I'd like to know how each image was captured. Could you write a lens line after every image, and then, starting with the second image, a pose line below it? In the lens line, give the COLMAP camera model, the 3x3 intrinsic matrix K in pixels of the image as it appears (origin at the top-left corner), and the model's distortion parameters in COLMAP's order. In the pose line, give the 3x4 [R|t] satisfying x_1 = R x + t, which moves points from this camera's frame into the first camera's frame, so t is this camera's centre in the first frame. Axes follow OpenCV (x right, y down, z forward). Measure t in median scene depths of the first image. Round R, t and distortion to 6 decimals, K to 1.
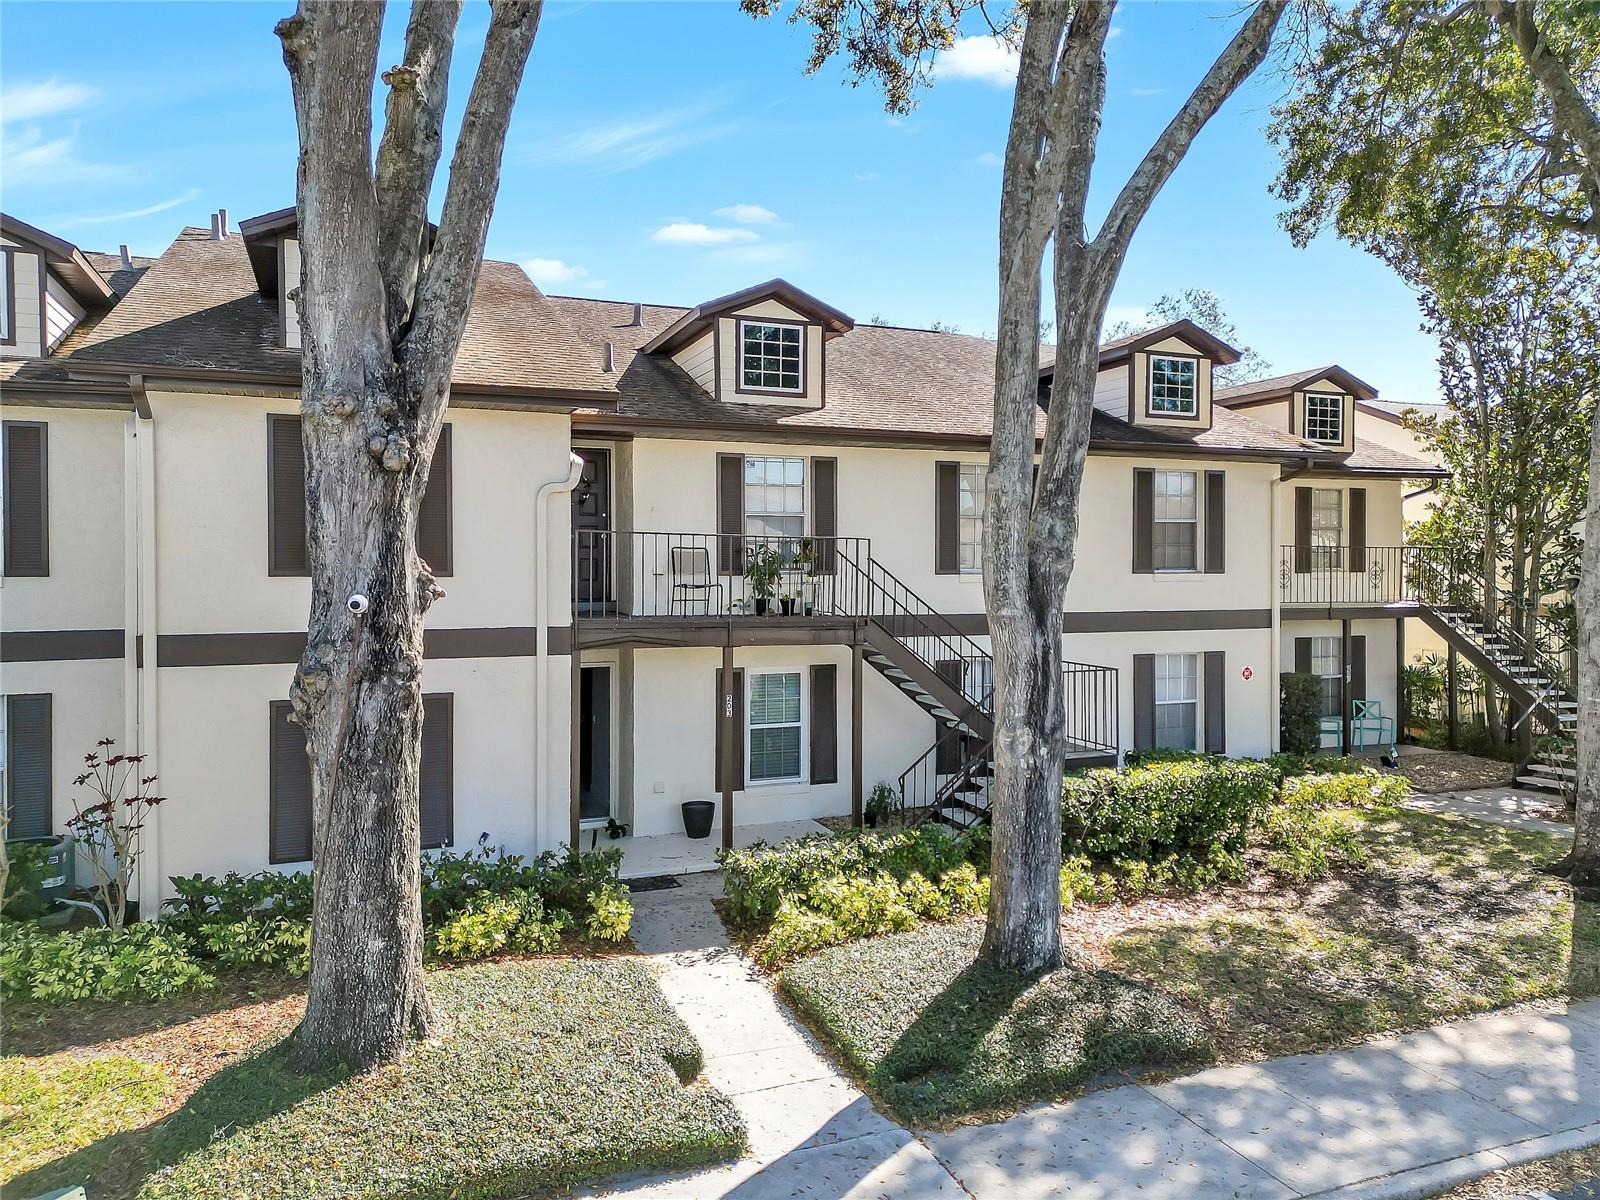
lens RADIAL K [[1093.0, 0, 801.9], [0, 1093.0, 595.7], [0, 0, 1]] dist [0.046565, -0.032379]
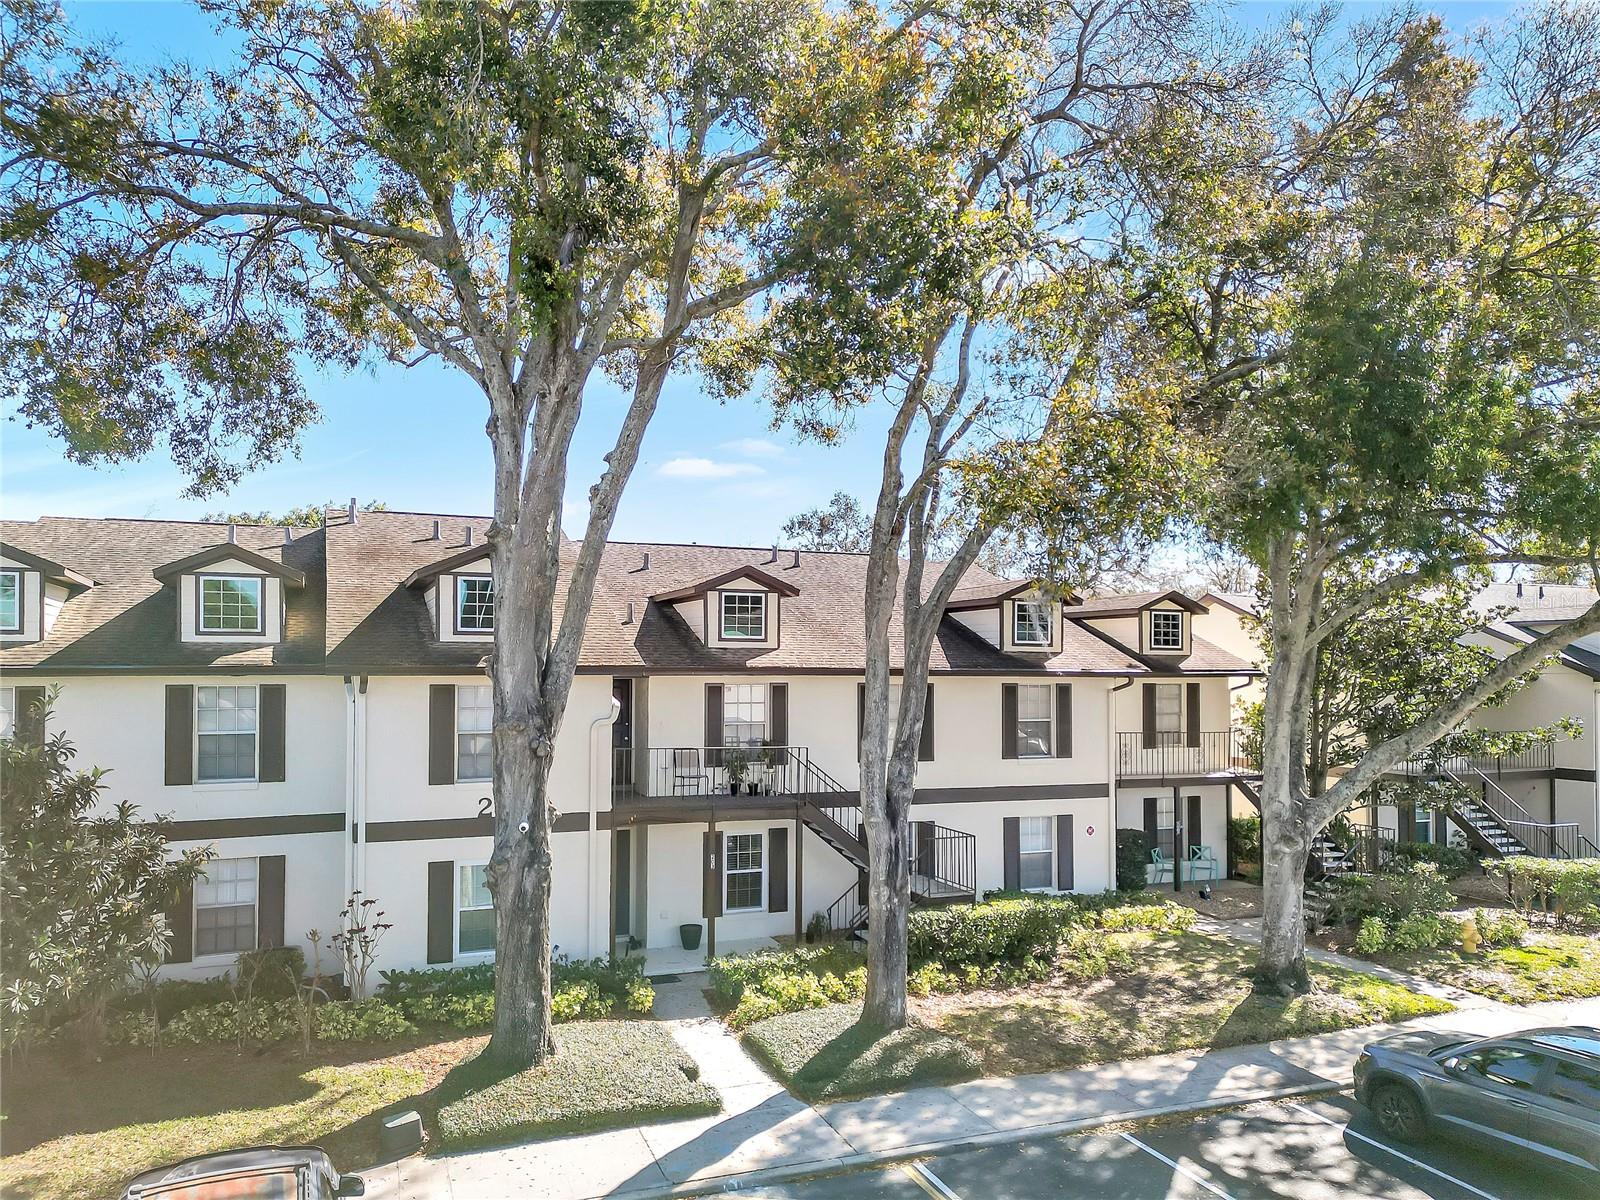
lens RADIAL K [[1093.0, 0, 769.9], [0, 1093.0, 679.2], [0, 0, 1]] dist [0.046565, -0.032379]
pose [[0.999943, 0.003070, -0.010197, 0.034944], [-0.003317, 0.999698, -0.024340, -0.148125], [0.010119, 0.024372, 0.999652, -0.667853]]
